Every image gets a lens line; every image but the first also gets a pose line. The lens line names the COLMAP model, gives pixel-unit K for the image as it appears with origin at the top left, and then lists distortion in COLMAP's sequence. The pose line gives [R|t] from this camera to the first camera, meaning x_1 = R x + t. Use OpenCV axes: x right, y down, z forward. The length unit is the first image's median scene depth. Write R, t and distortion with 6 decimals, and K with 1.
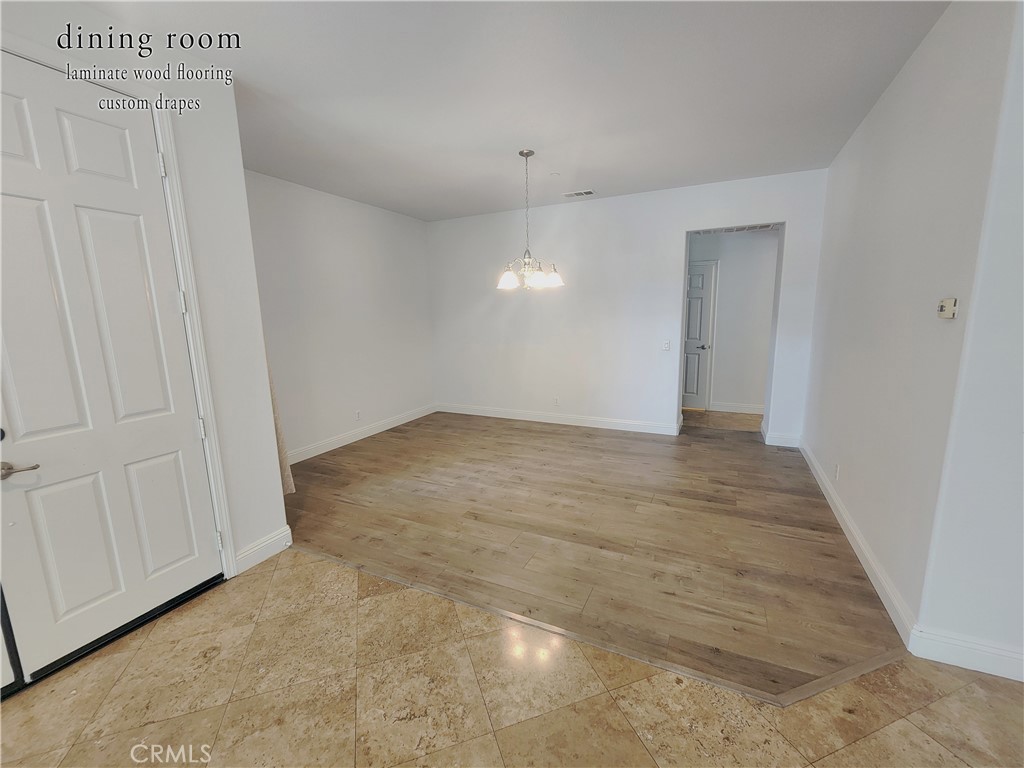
lens RADIAL K [[427.1, 0, 512.0], [0, 427.1, 384.0], [0, 0, 1]] dist [-0.001202, -0.000231]
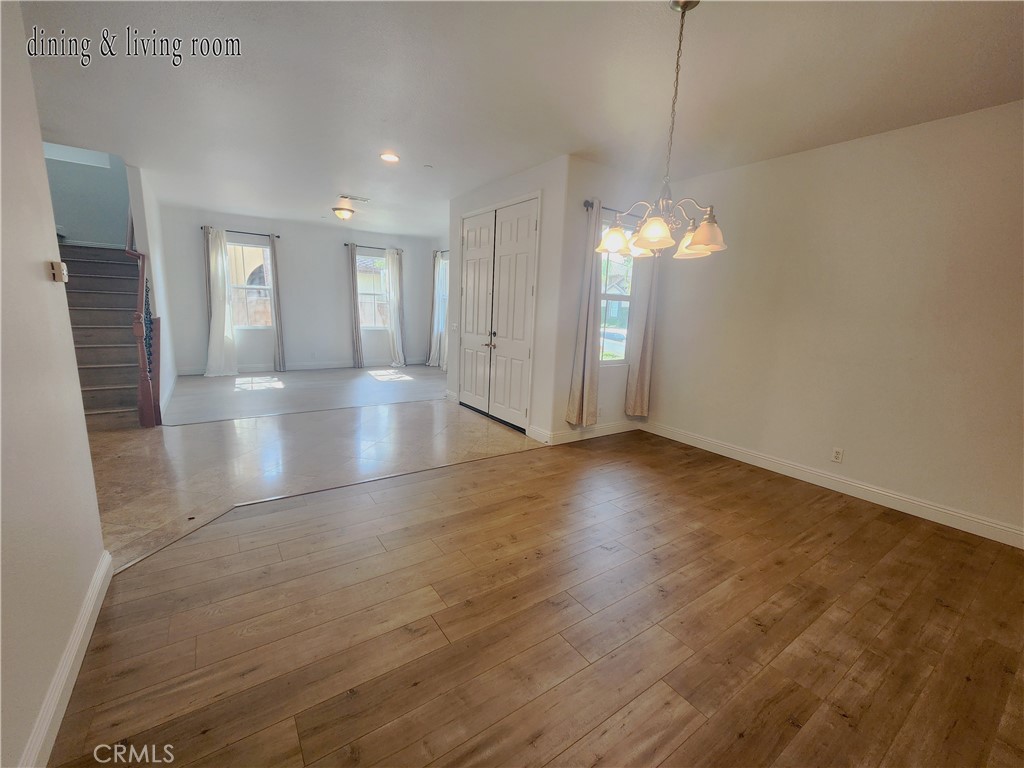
lens RADIAL K [[427.1, 0, 512.0], [0, 427.1, 384.0], [0, 0, 1]] dist [-0.001202, -0.000231]
pose [[-0.487533, 0.157540, -0.858774, 0.598318], [-0.176516, 0.945491, 0.273657, -0.167947], [0.855075, 0.285005, -0.433150, 1.038362]]
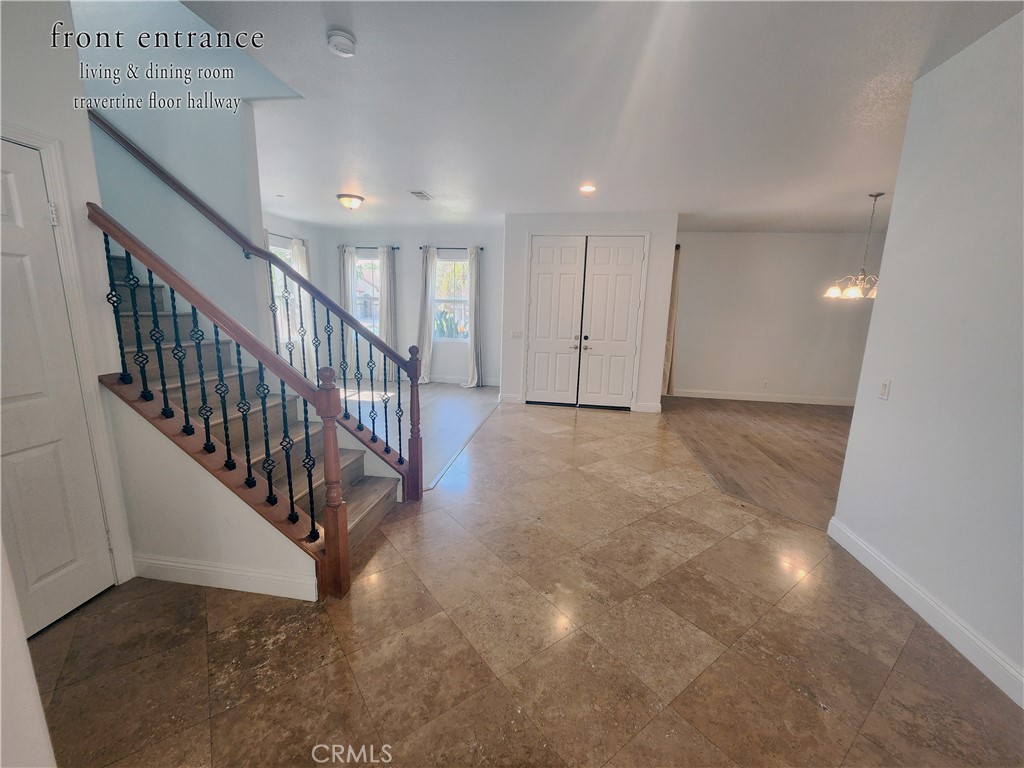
lens RADIAL K [[415.5, 0, 512.0], [0, 415.5, 384.0], [0, 0, 1]] dist [0.000296, 0.000056]
pose [[0.296199, 0.202486, -0.933416, 0.872912], [-0.195782, 0.969390, 0.148163, 0.039778], [0.934845, 0.138860, 0.326776, -0.319017]]
